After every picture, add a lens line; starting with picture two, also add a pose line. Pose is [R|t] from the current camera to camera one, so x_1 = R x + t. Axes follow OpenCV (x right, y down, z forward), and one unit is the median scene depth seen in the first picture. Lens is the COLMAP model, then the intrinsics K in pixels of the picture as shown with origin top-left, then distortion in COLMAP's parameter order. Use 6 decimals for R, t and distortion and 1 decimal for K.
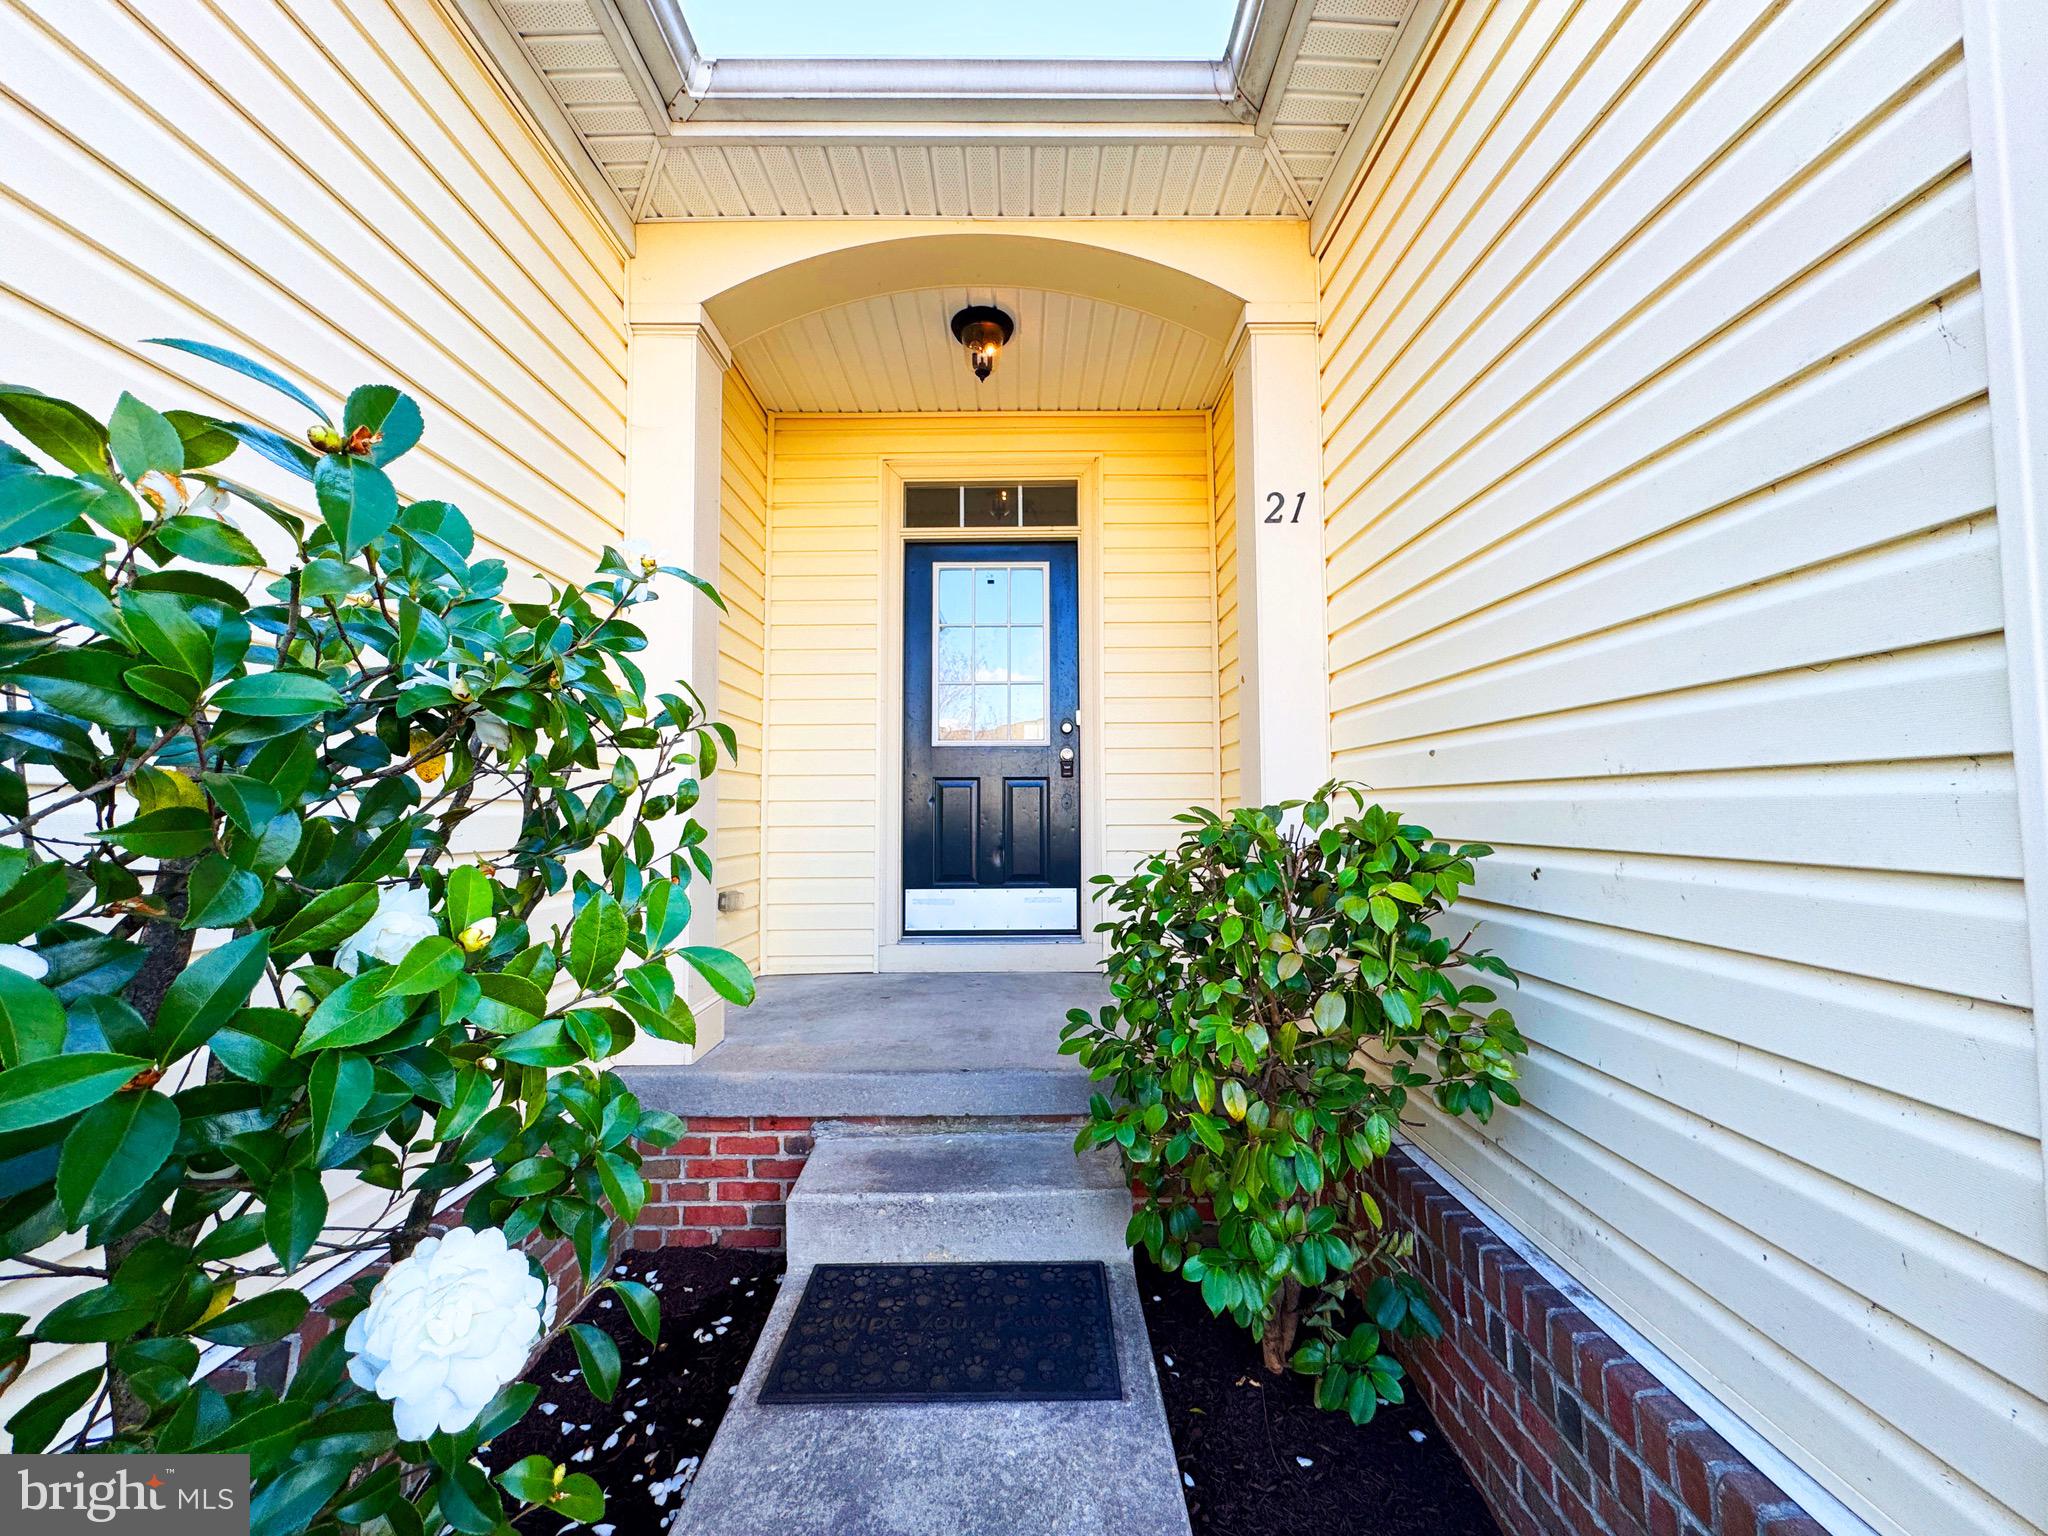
lens RADIAL K [[819.7, 0, 1024.0], [0, 819.7, 768.0], [0, 0, 1]] dist [-0.002189, 0.000607]
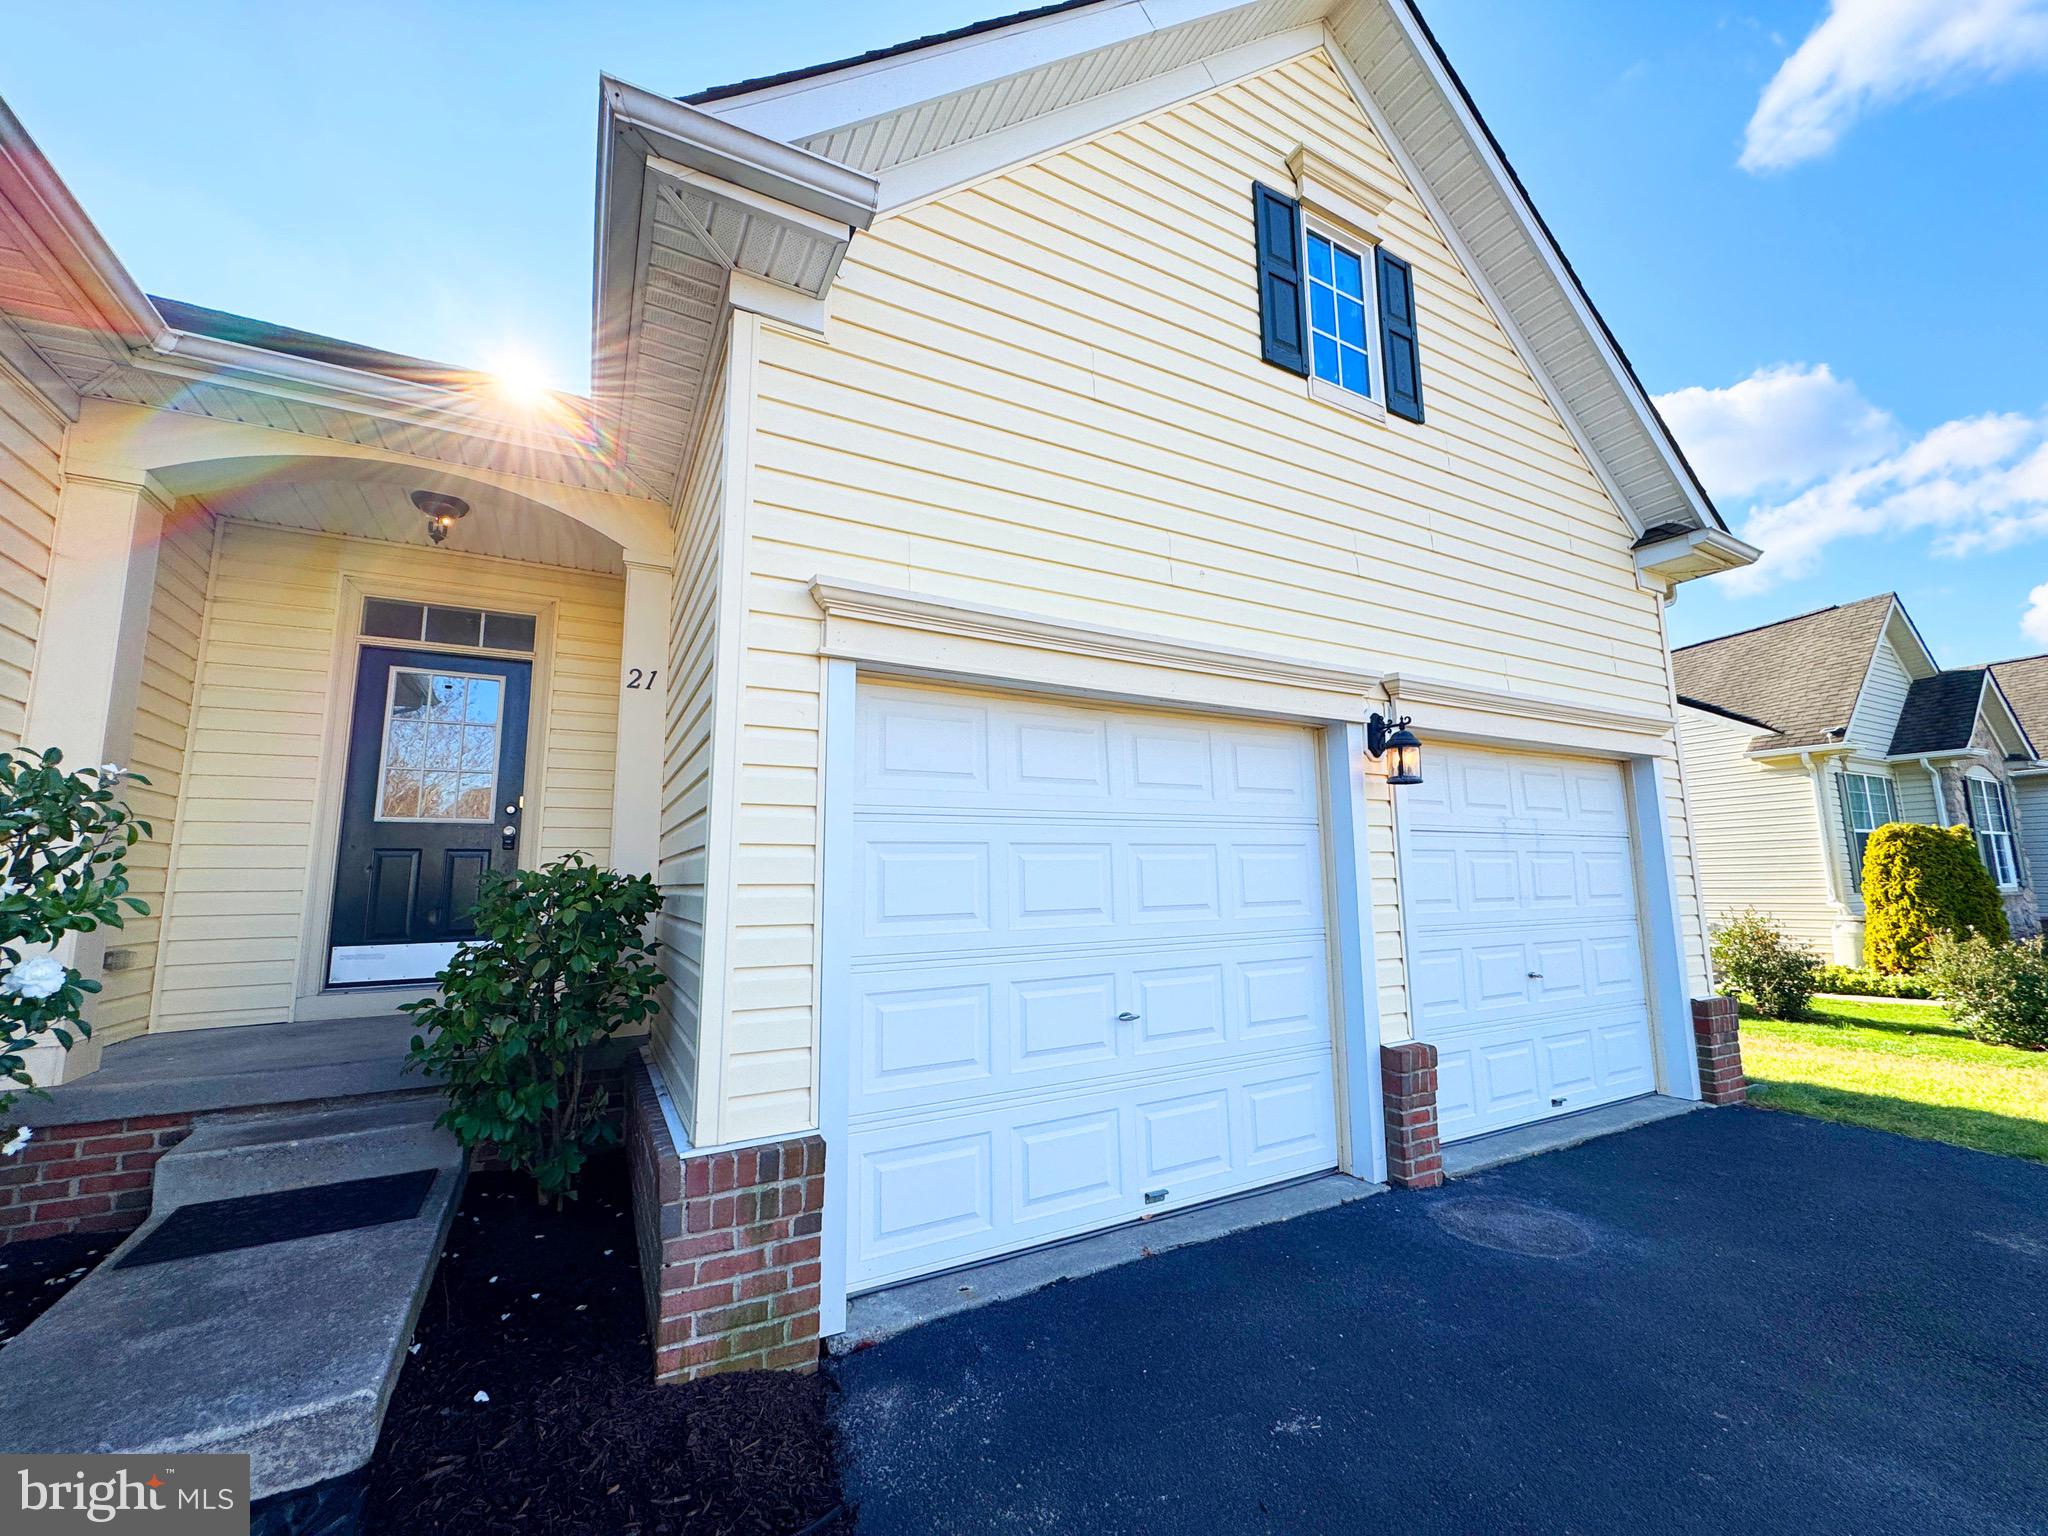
lens RADIAL K [[819.7, 0, 1024.0], [0, 819.7, 768.0], [0, 0, 1]] dist [-0.002189, 0.000607]
pose [[0.882267, 0.059496, 0.466975, 0.258486], [-0.016149, 0.995222, -0.096289, -0.008469], [-0.470473, 0.077411, 0.879012, -0.773976]]
